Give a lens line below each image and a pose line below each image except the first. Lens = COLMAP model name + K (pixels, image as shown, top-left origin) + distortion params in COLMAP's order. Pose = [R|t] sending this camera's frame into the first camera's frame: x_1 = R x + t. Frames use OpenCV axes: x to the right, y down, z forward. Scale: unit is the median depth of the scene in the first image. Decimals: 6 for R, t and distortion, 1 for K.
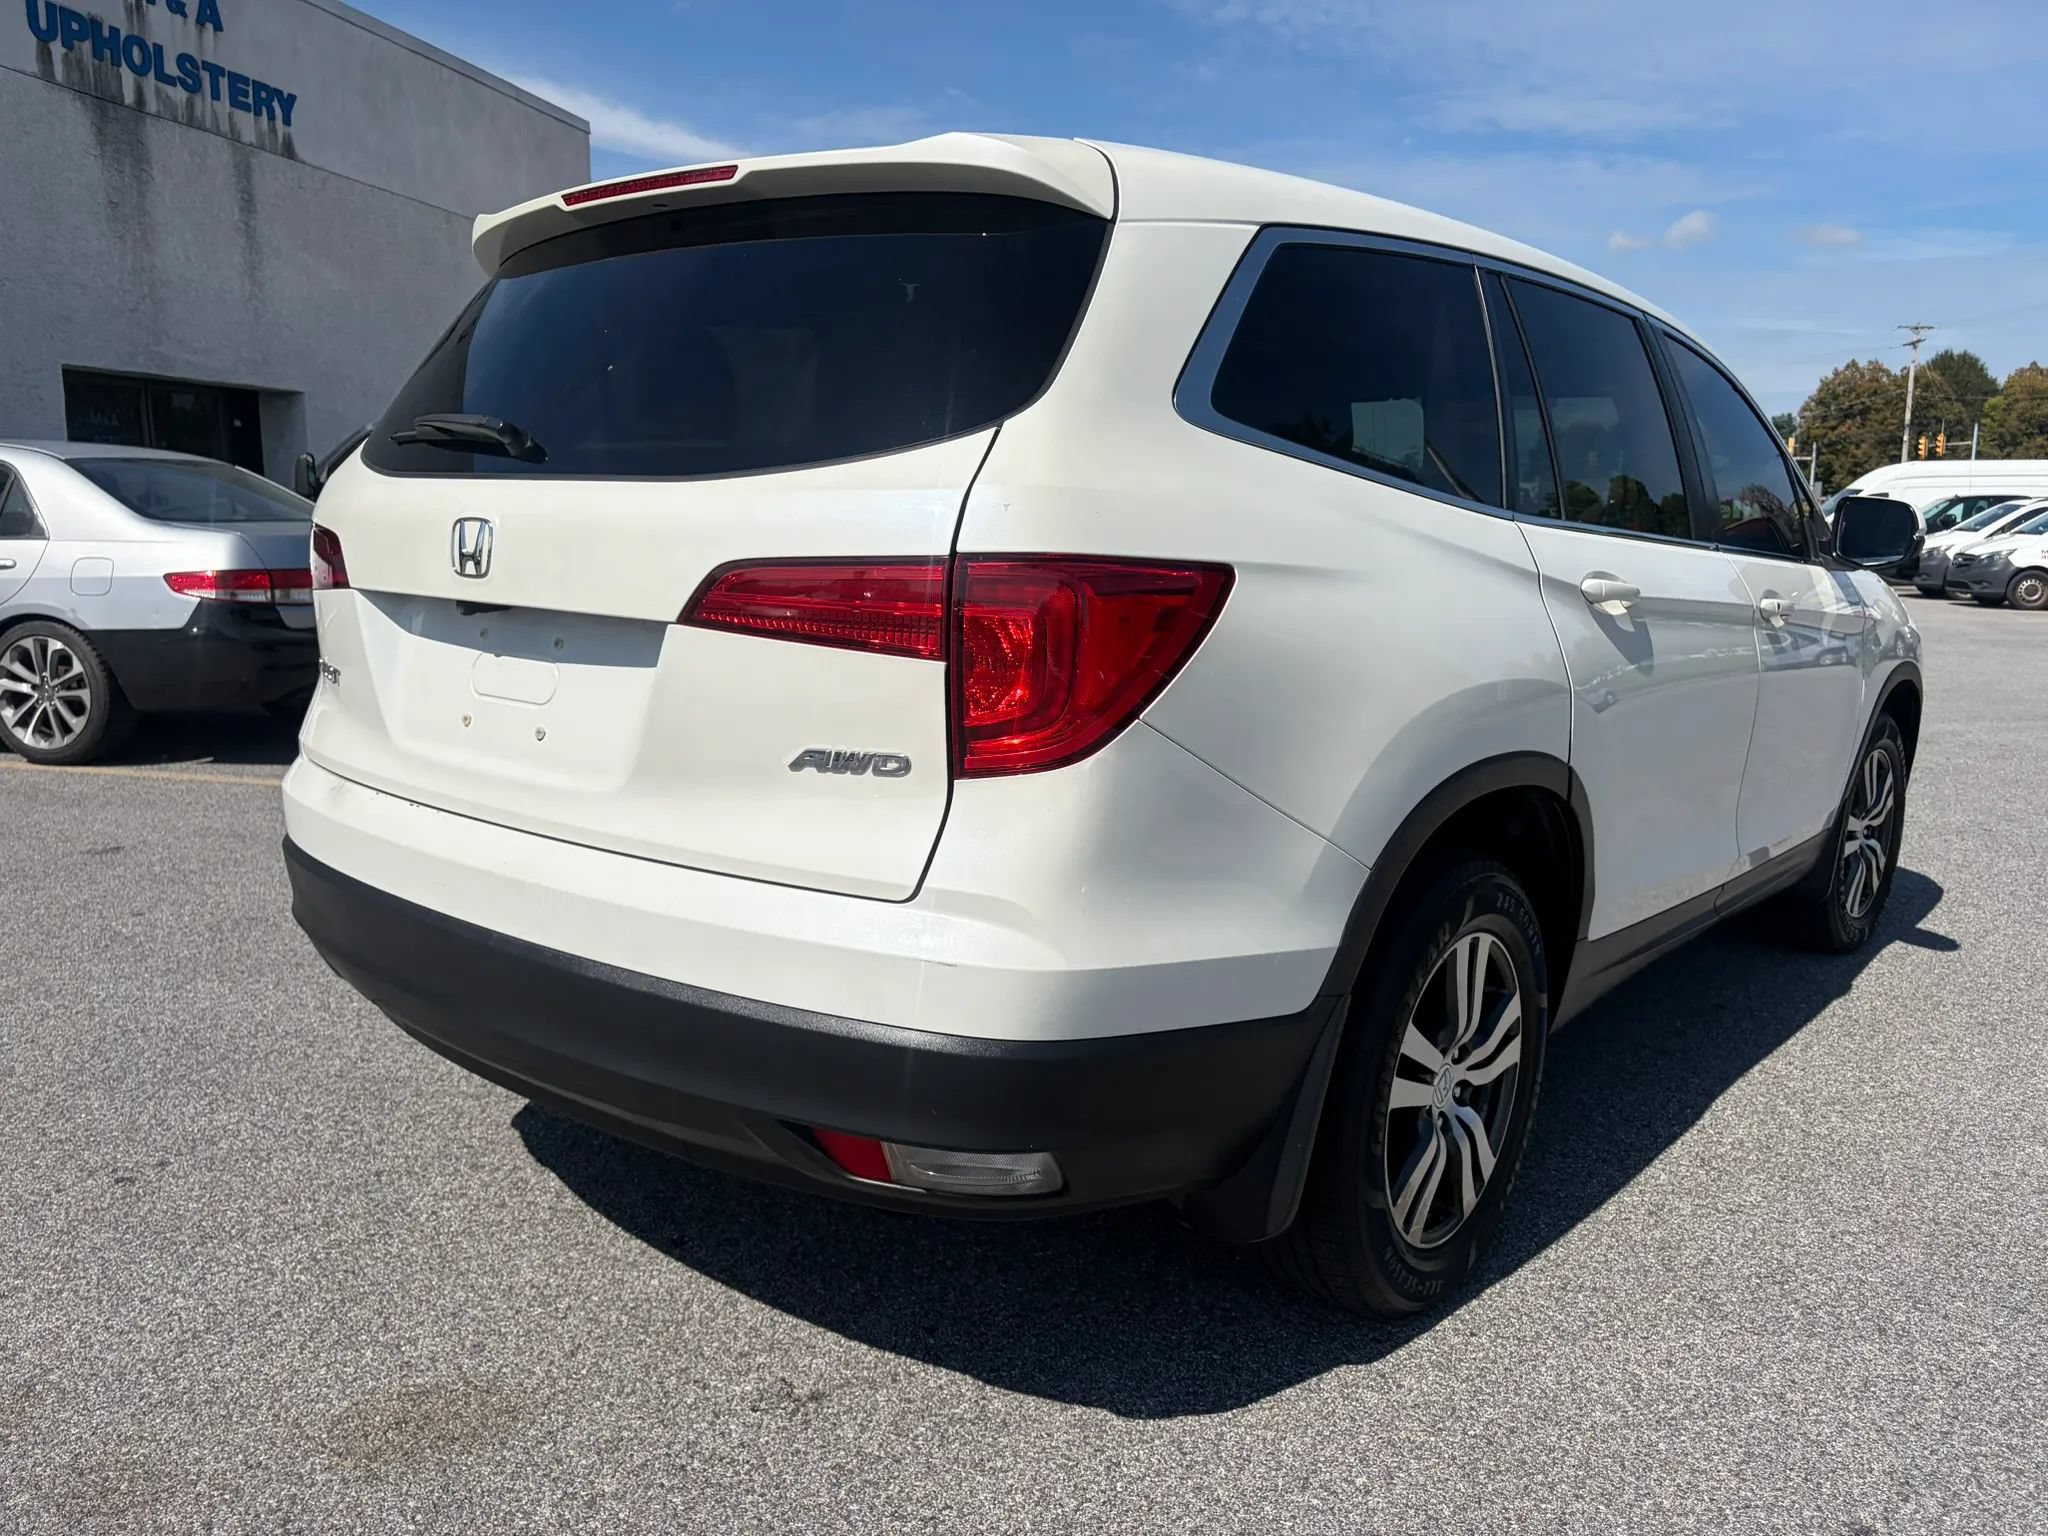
lens RADIAL K [[1603.3, 0, 1020.8], [0, 1603.3, 764.3], [0, 0, 1]] dist [0.075089, -0.091069]
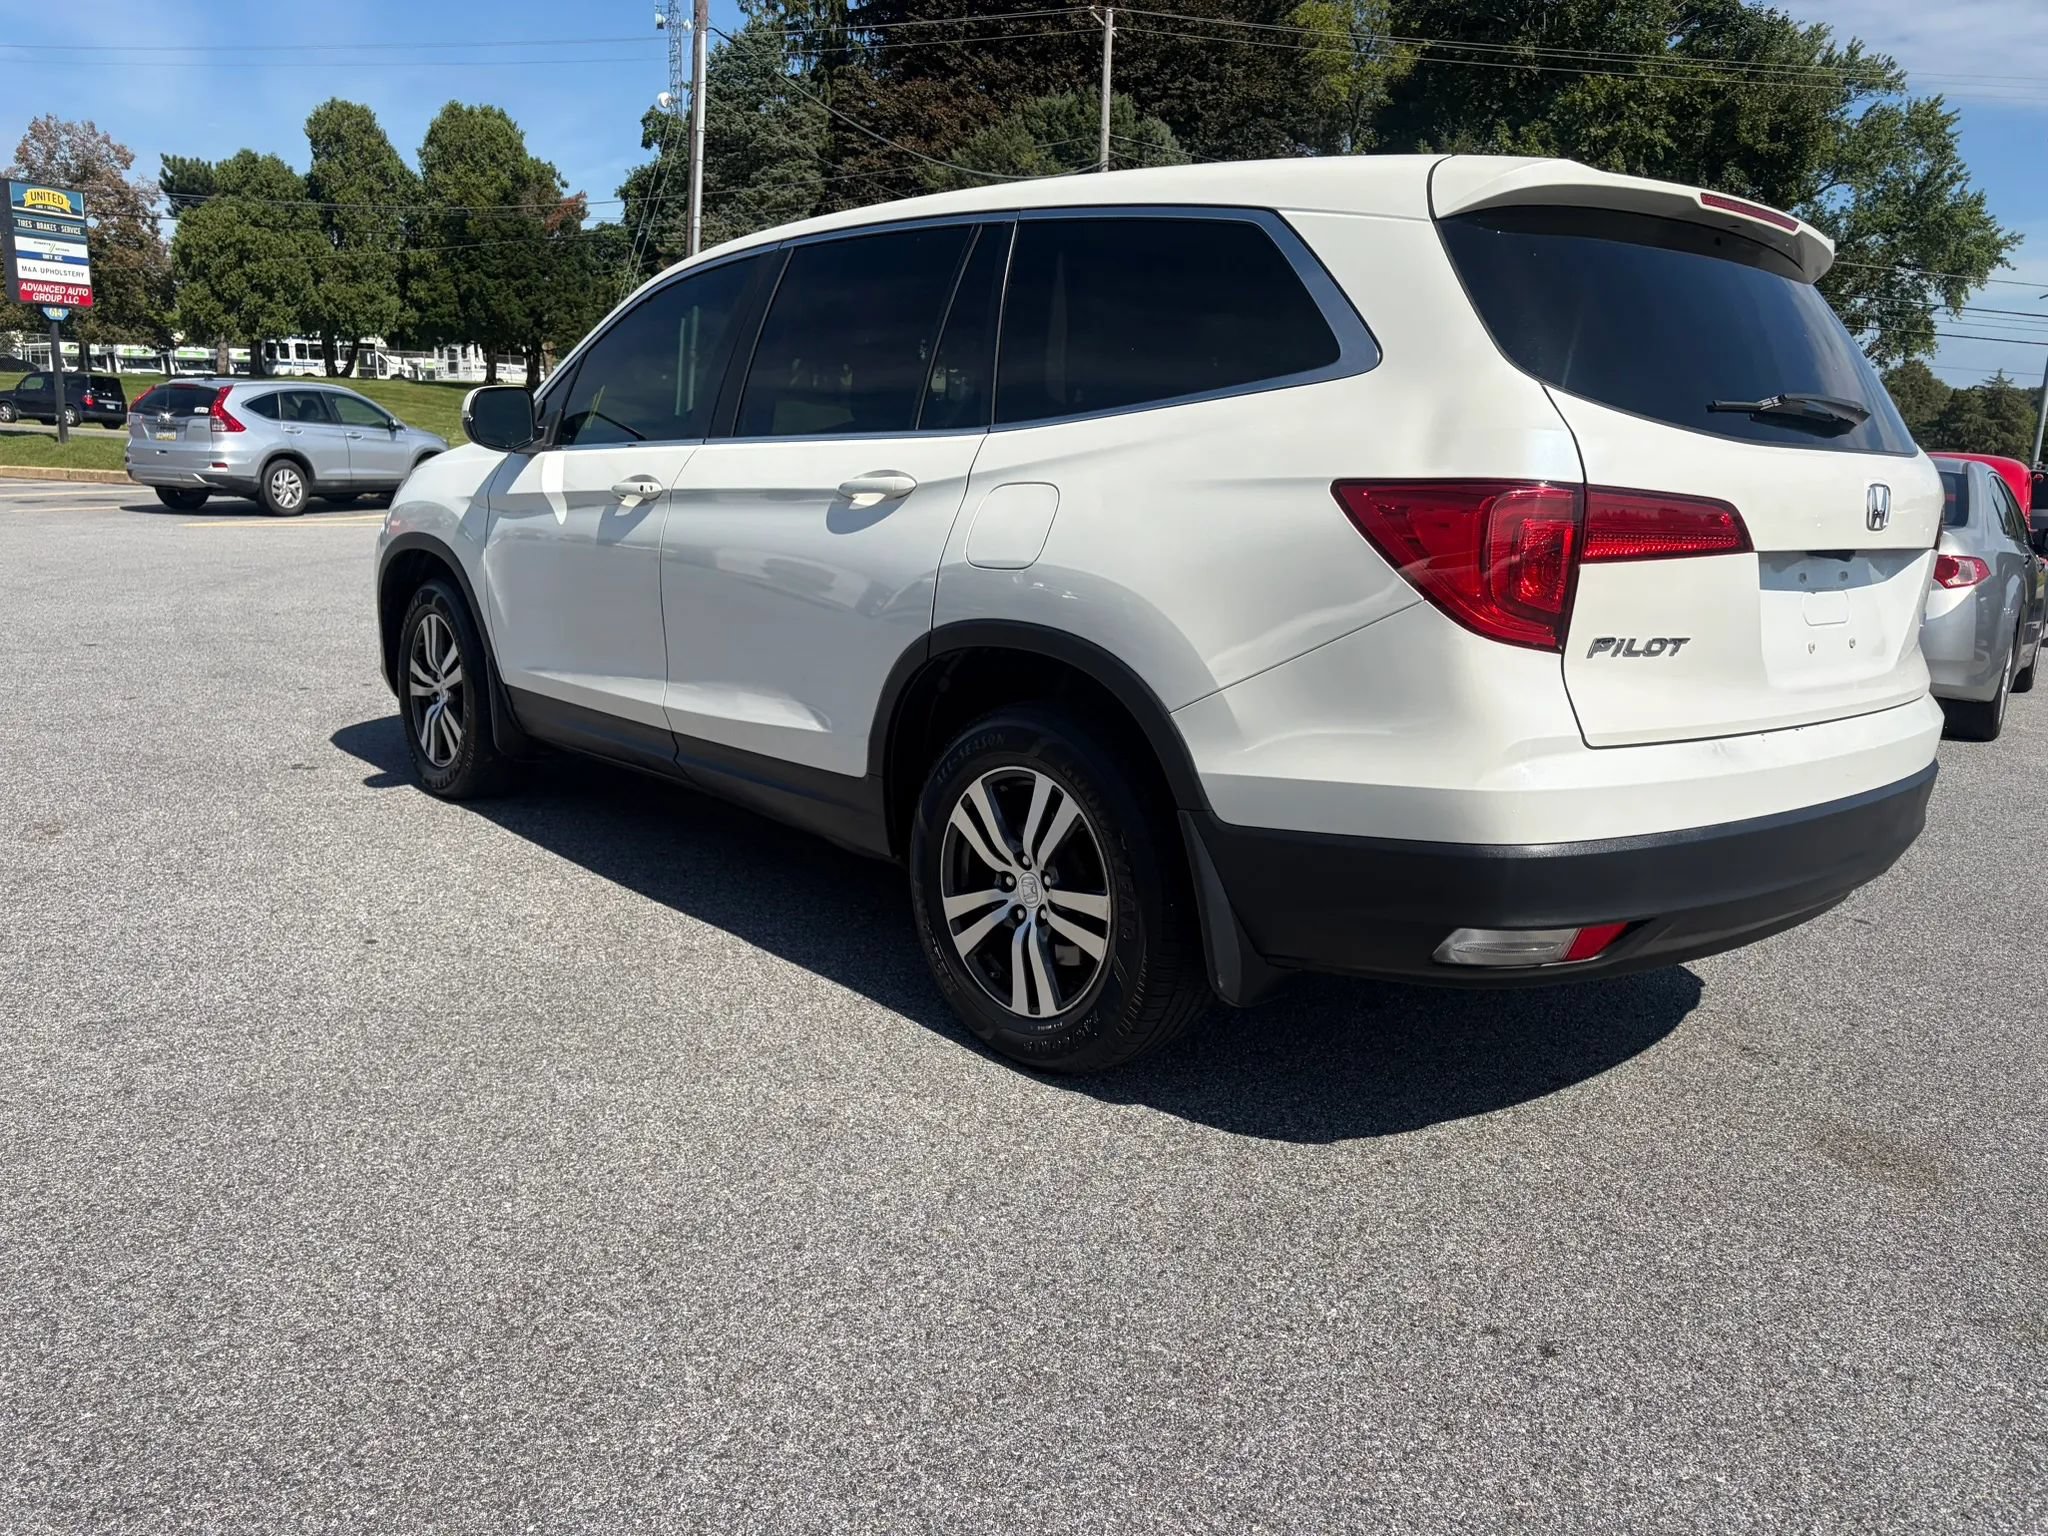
lens RADIAL K [[1571.5, 0, 1024.0], [0, 1571.5, 768.0], [0, 0, 1]] dist [0.083681, -0.095353]
pose [[0.119643, -0.211893, 0.969942, -1.404159], [0.115879, 0.973262, 0.198324, -0.216838], [-0.986031, 0.088667, 0.140998, 1.243756]]
